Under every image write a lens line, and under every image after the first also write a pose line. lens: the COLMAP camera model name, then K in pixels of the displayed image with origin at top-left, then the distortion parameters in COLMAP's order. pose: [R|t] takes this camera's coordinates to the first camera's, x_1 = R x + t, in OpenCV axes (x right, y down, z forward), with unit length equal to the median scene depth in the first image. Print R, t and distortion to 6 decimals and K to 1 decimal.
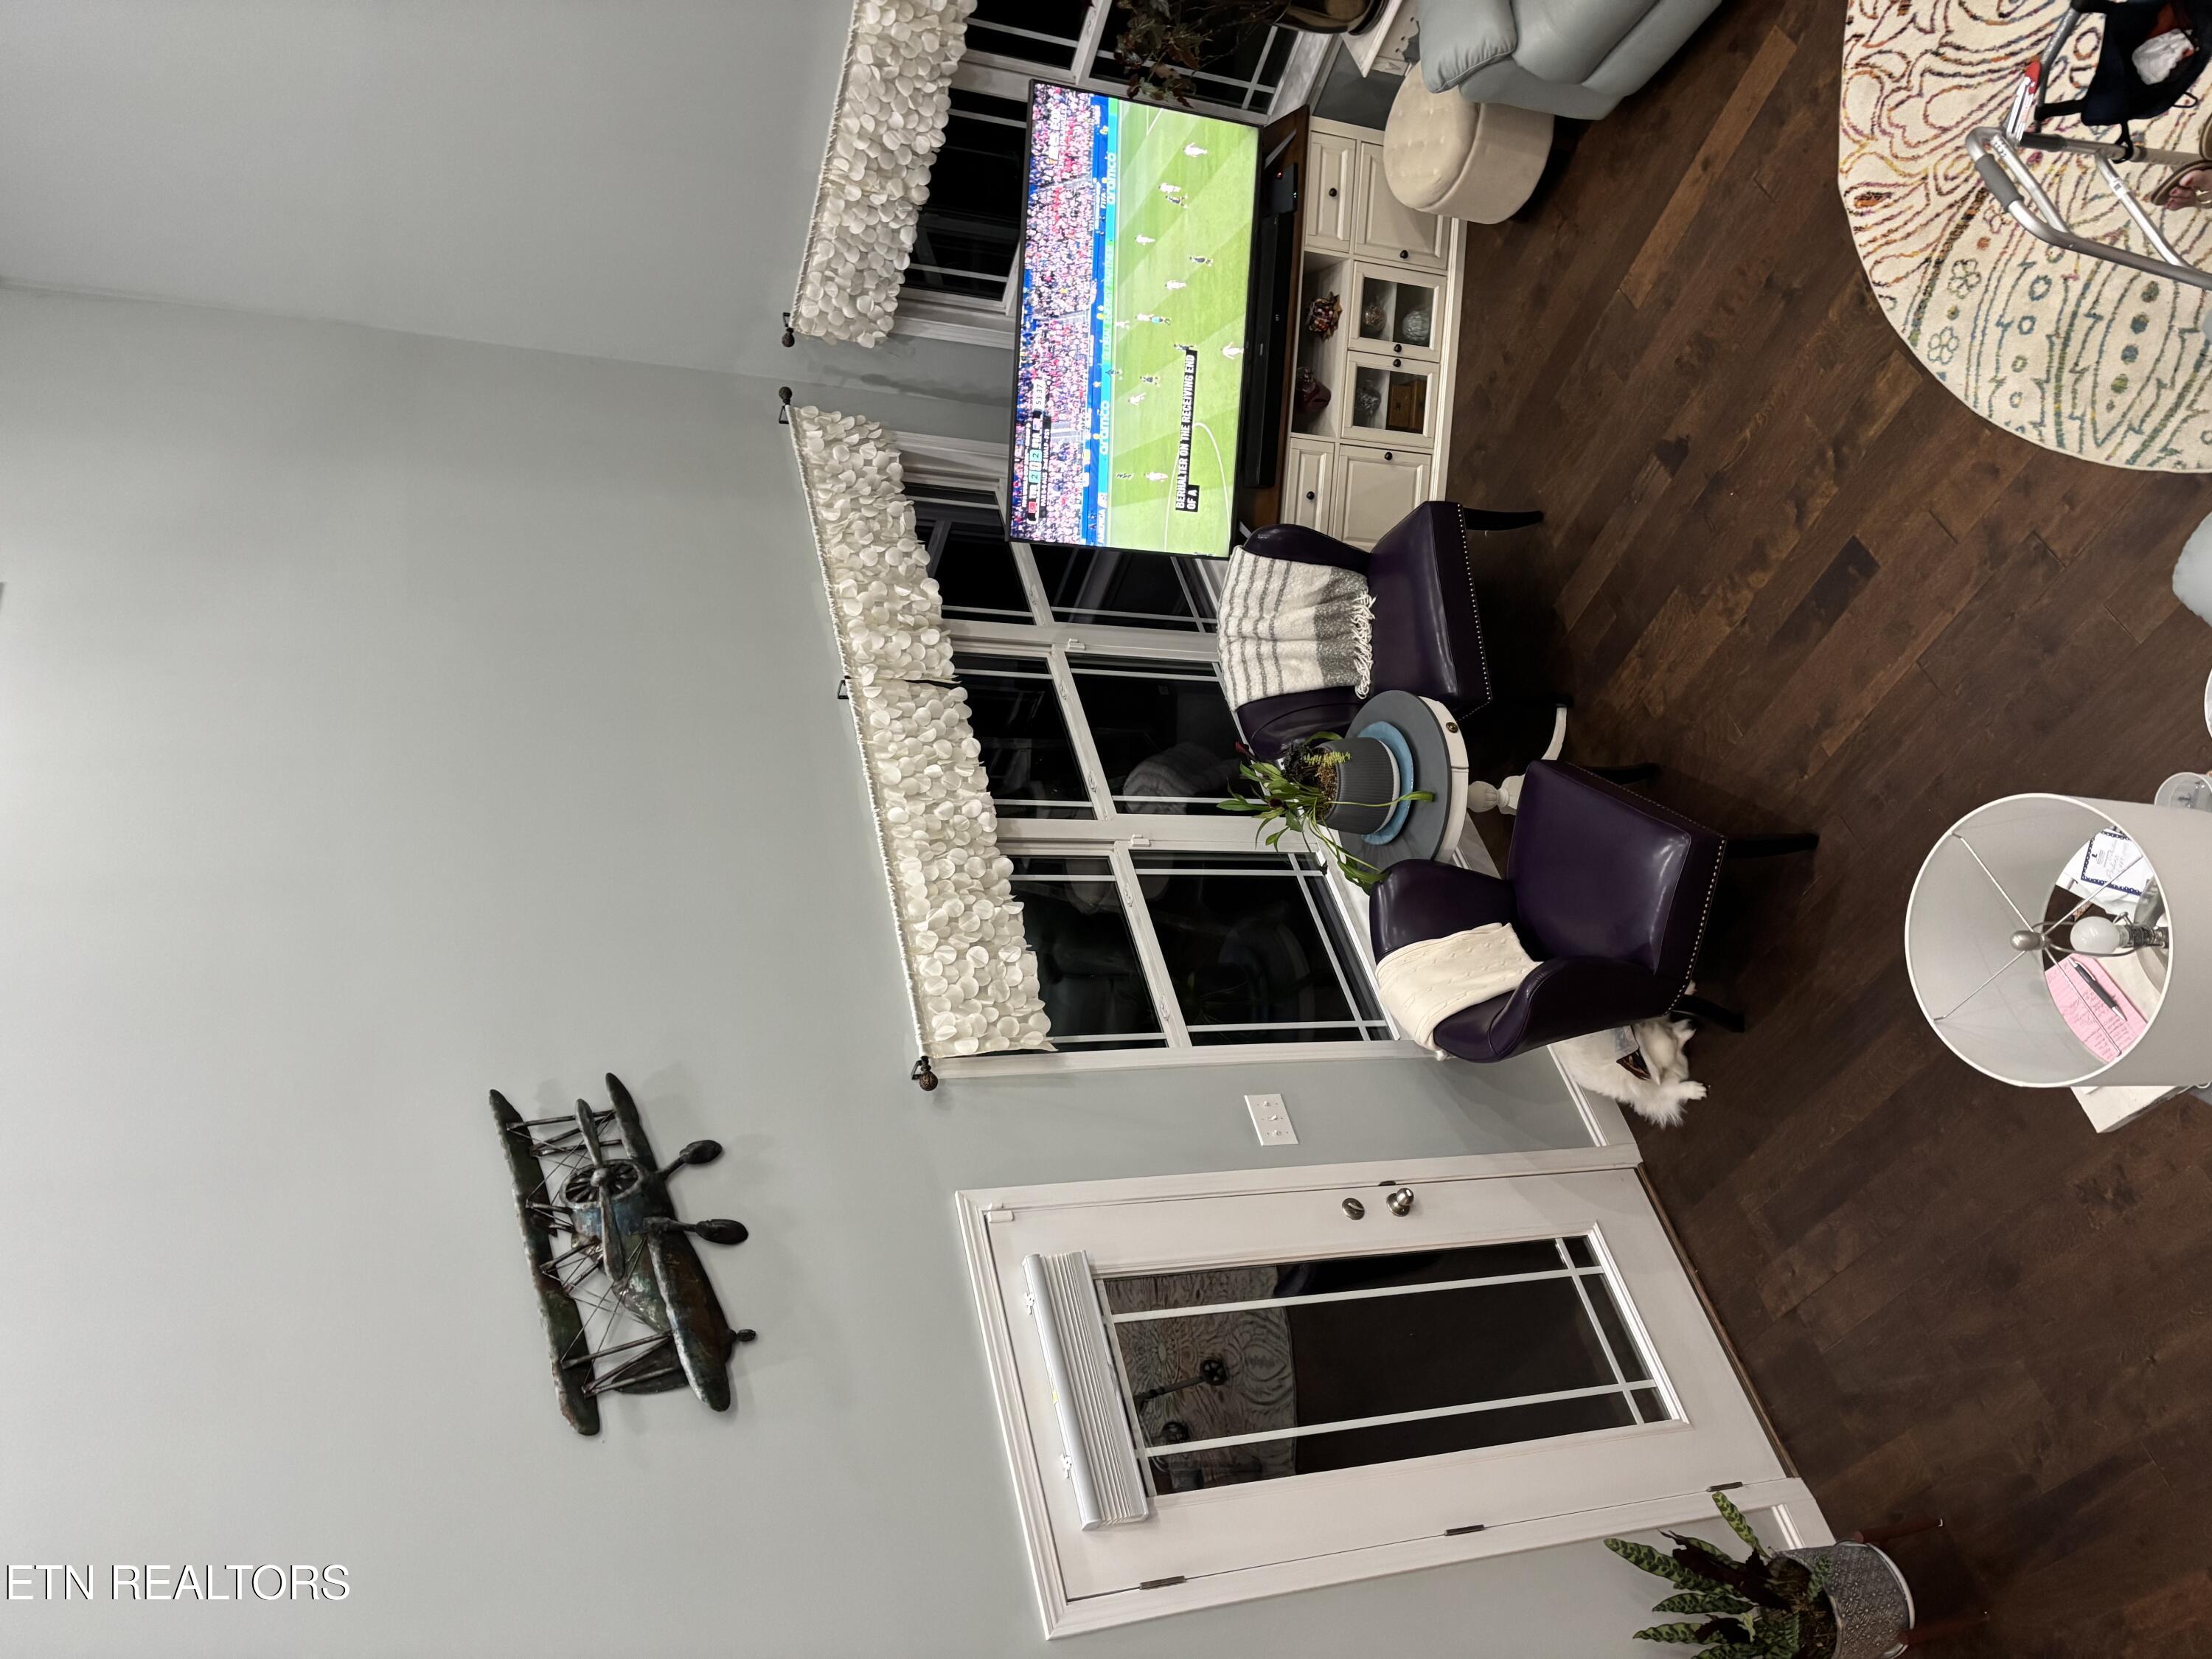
lens RADIAL K [[1660.7, 0, 1108.4], [0, 1660.7, 820.2], [0, 0, 1]] dist [0.065107, -0.073886]
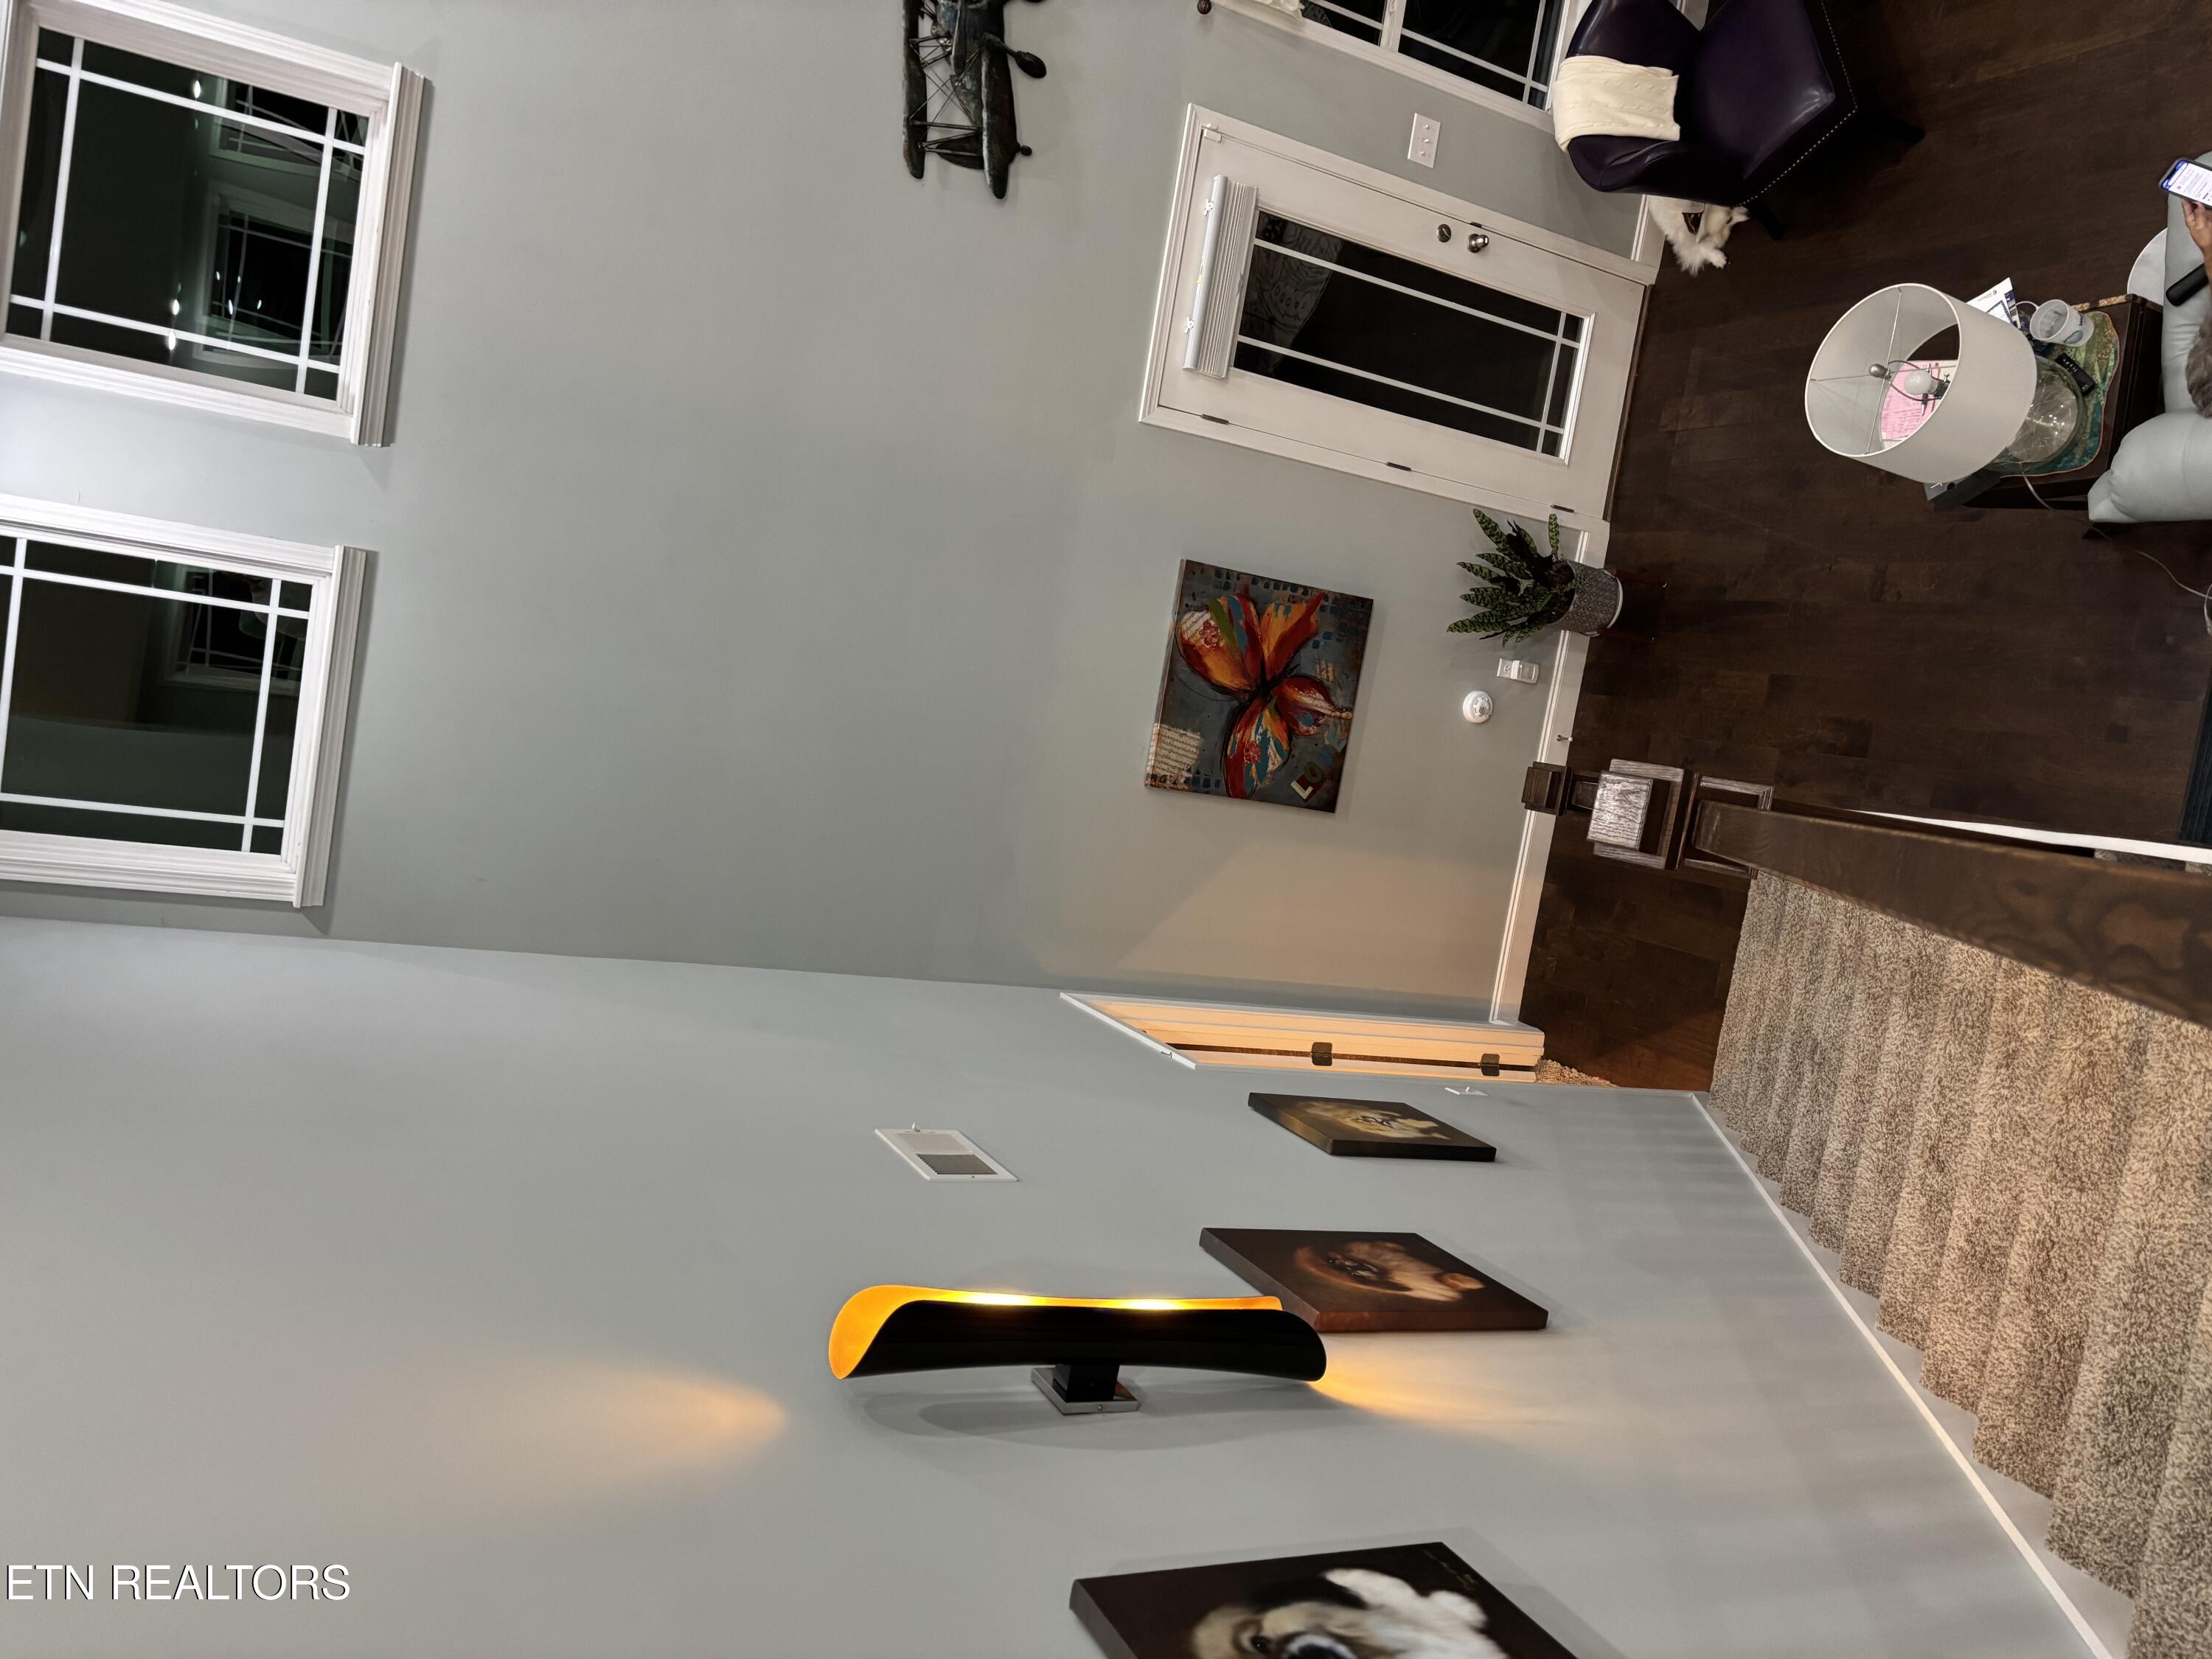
lens RADIAL K [[1660.7, 0, 1110.3], [0, 1660.7, 816.3], [0, 0, 1]] dist [0.065107, -0.073886]
pose [[0.908774, 0.381807, 0.168385, -0.155346], [-0.395760, 0.660664, 0.637885, -0.225177], [0.132303, -0.646333, 0.751498, -0.374653]]
